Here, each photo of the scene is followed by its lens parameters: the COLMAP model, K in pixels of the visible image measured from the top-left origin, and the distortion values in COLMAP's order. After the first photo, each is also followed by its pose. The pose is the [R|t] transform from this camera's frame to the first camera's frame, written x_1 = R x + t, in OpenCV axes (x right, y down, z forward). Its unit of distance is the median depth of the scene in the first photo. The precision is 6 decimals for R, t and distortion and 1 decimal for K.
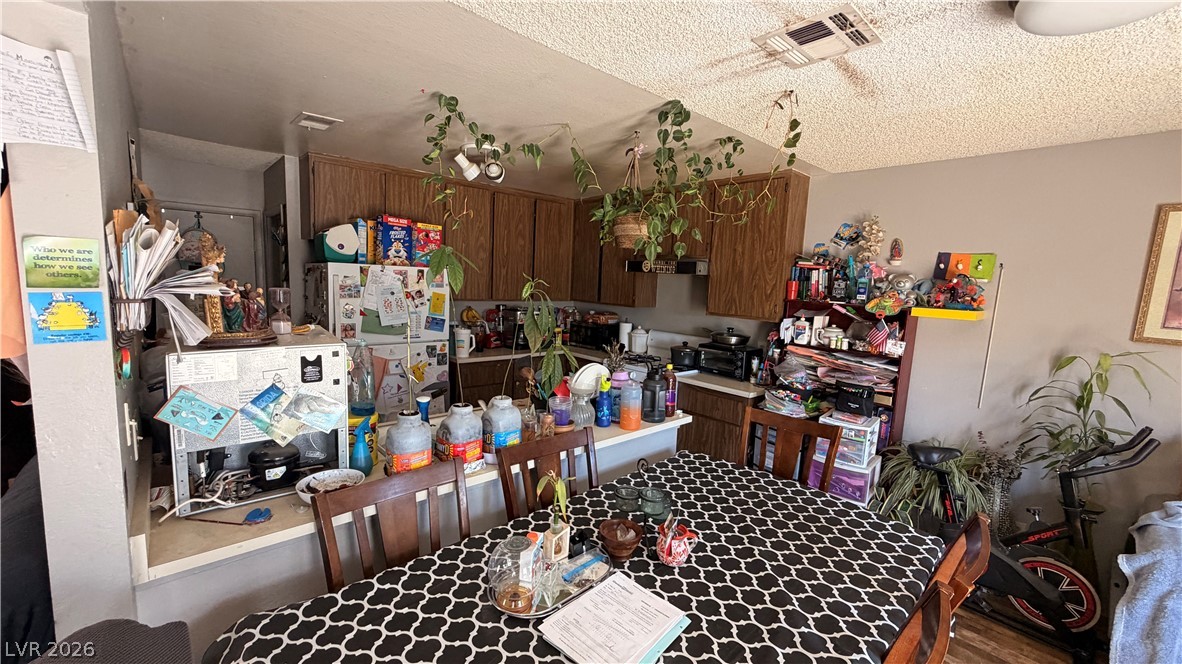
lens RADIAL K [[469.4, 0, 588.0], [0, 469.4, 332.6], [0, 0, 1]] dist [-0.001361, 0.000528]
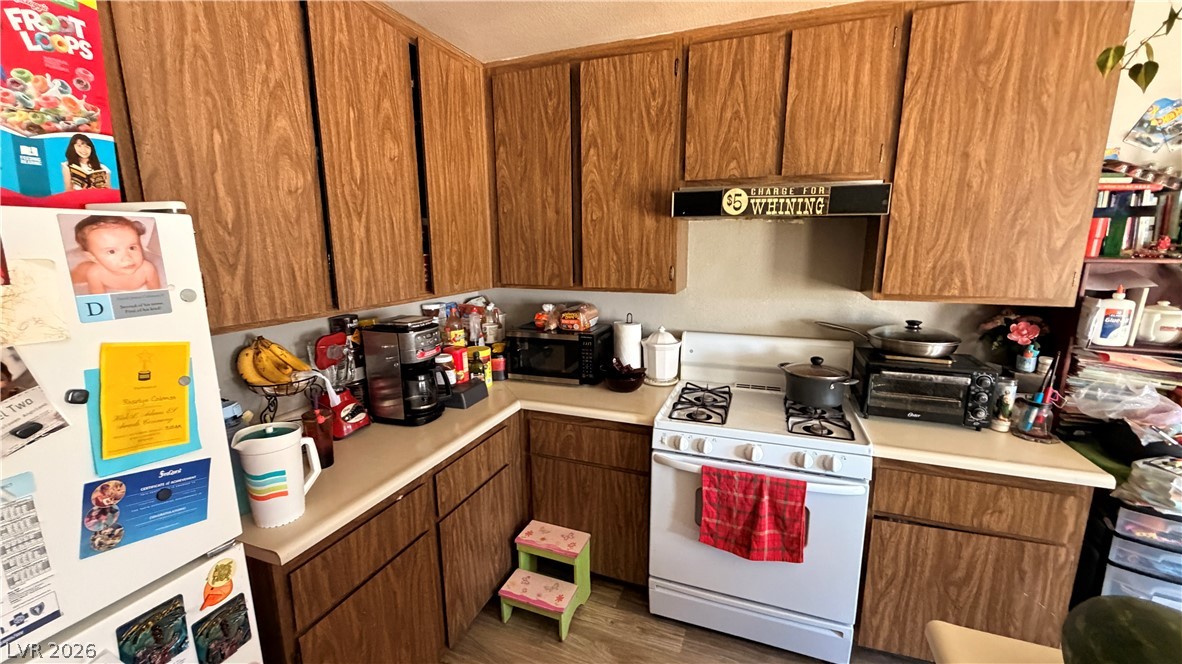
lens RADIAL K [[469.4, 0, 588.0], [0, 469.4, 332.6], [0, 0, 1]] dist [-0.001361, 0.000528]
pose [[0.889340, -0.135954, 0.436568, -0.236878], [0.100293, 0.989524, 0.103844, -0.089130], [-0.446112, -0.048568, 0.893658, 0.738700]]
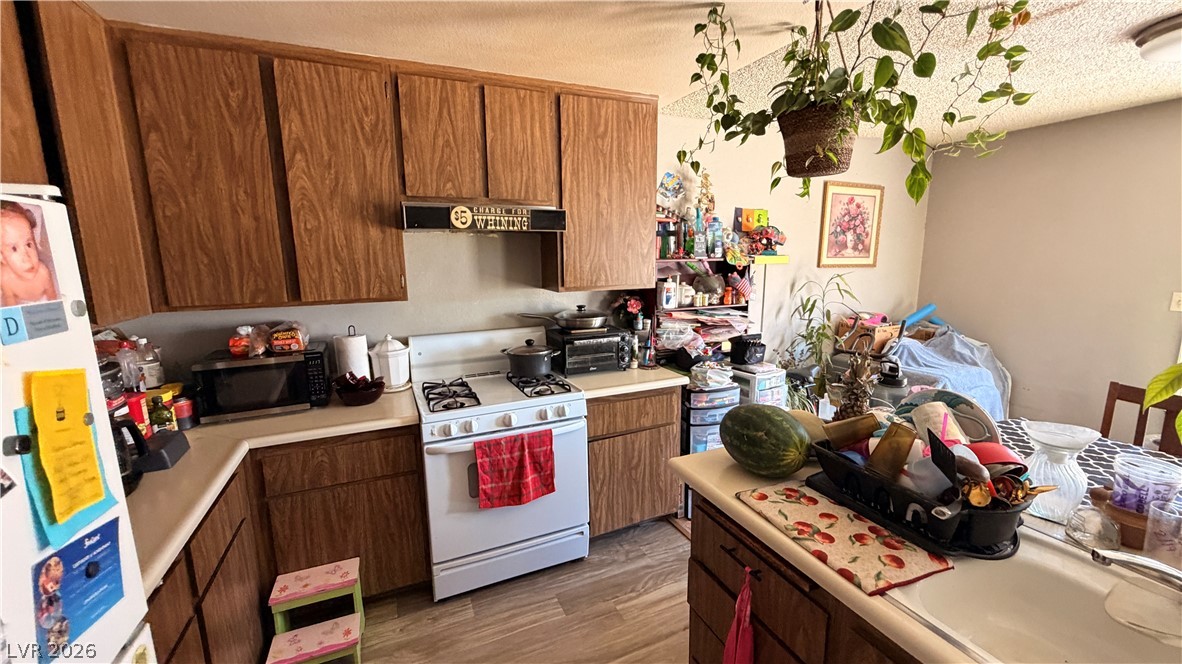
lens RADIAL K [[469.4, 0, 588.0], [0, 469.4, 332.6], [0, 0, 1]] dist [-0.001361, 0.000528]
pose [[0.311455, -0.207701, 0.927284, -0.389776], [0.142510, 0.974994, 0.170521, -0.095734], [-0.939514, 0.079038, 0.333267, 0.785944]]
